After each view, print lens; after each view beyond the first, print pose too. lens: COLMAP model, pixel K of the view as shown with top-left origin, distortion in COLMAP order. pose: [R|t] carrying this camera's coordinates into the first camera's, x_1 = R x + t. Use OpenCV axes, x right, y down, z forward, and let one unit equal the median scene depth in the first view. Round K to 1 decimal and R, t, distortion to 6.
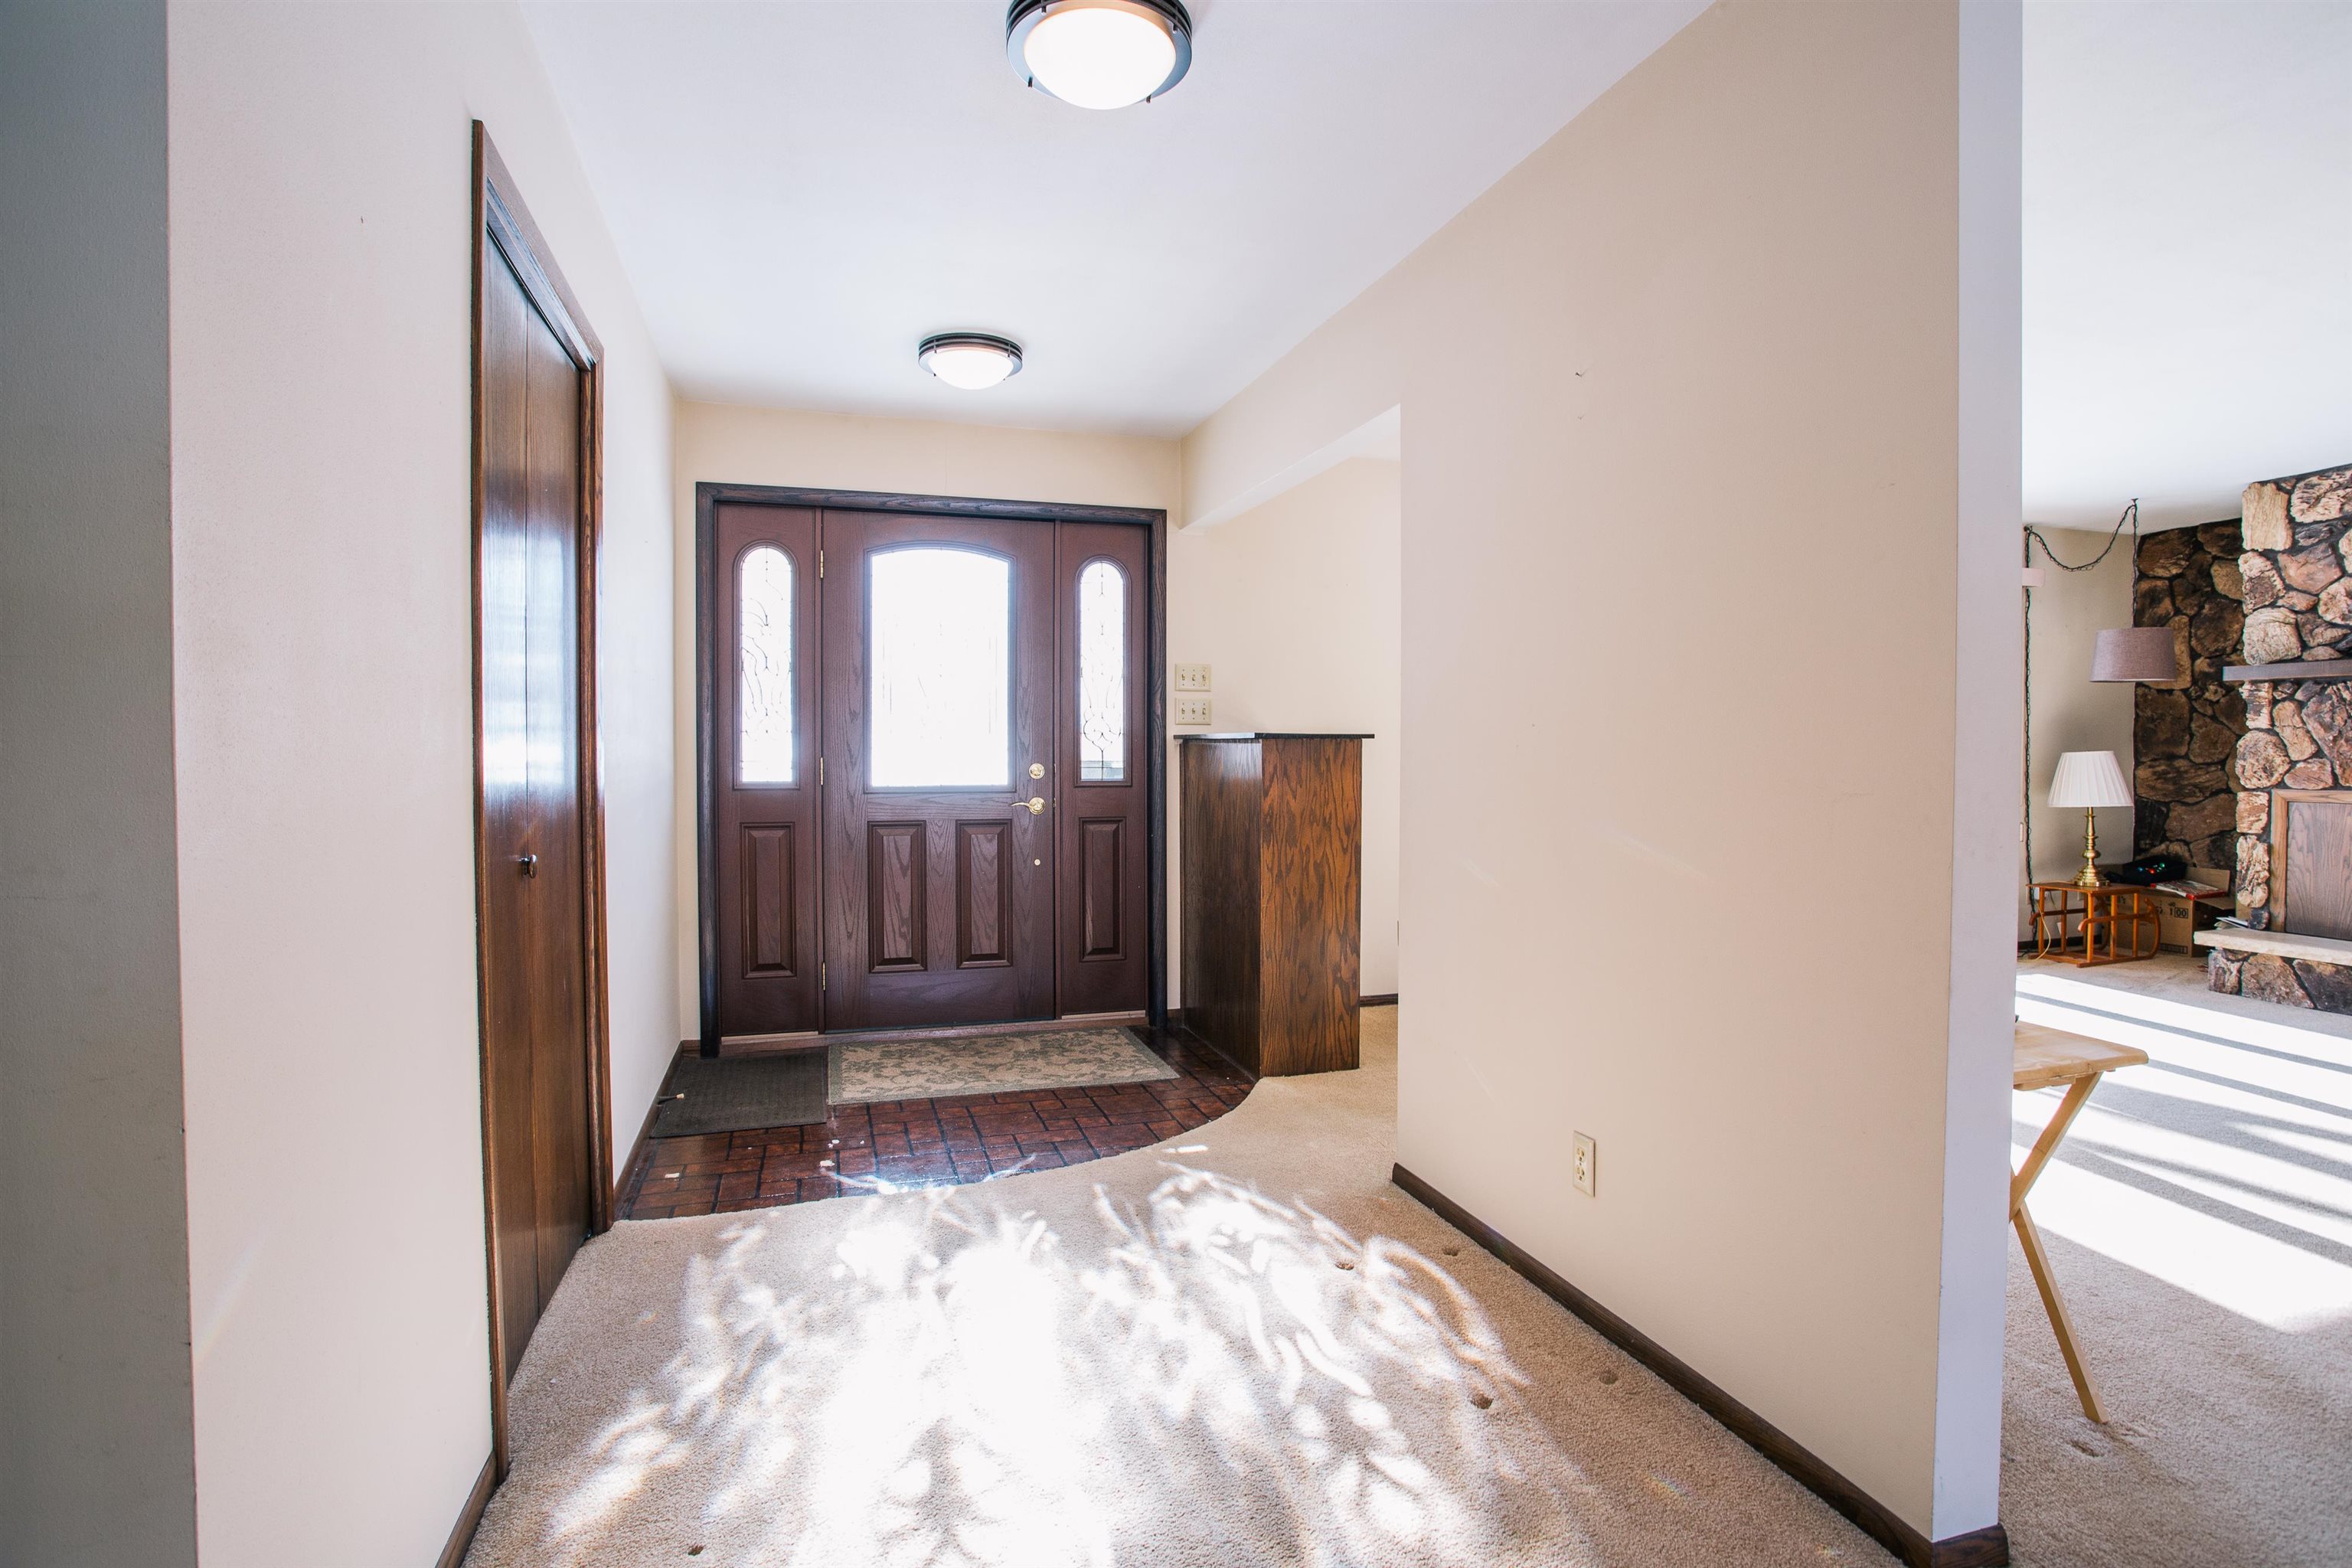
lens RADIAL K [[1139.2, 0, 1191.6], [0, 1139.2, 775.6], [0, 0, 1]] dist [-0.067382, 0.024481]
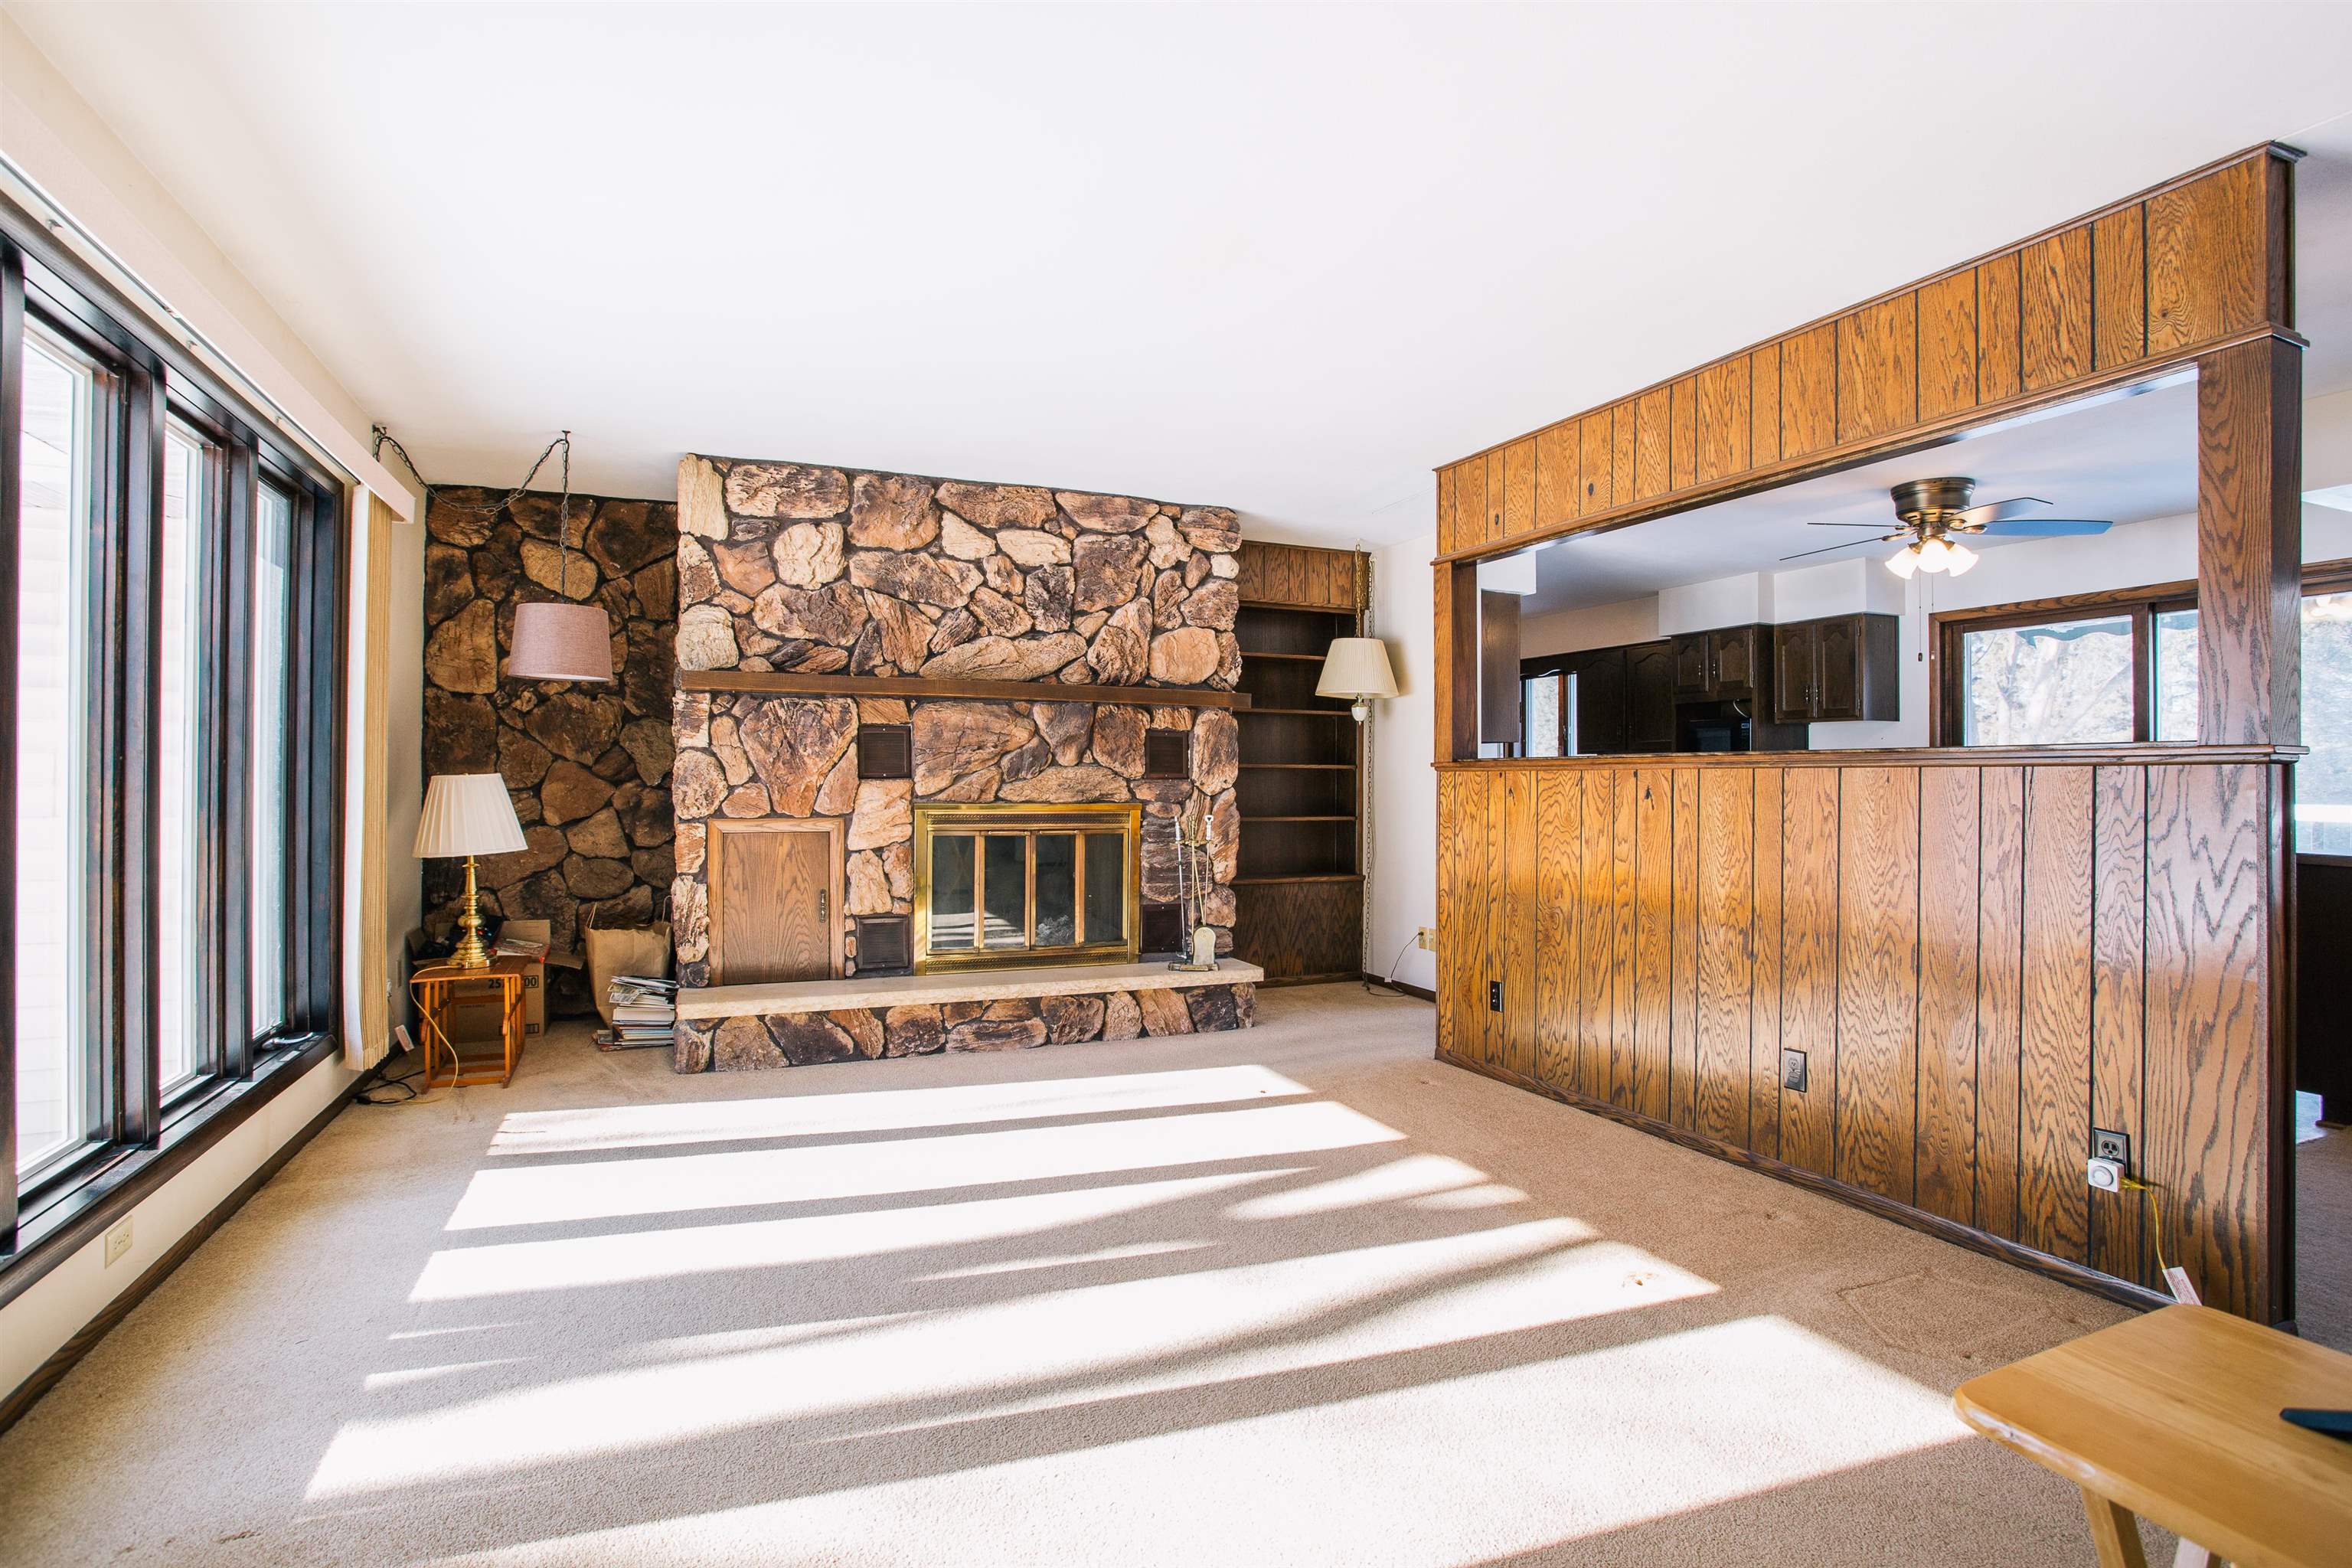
lens RADIAL K [[1159.1, 0, 1187.3], [0, 1159.1, 772.3], [0, 0, 1]] dist [-0.072205, 0.036641]
pose [[-0.091924, 0.004272, 0.995757, 0.070595], [0.017483, 0.999844, -0.002676, -0.015359], [-0.995613, 0.017163, -0.091984, 0.718599]]
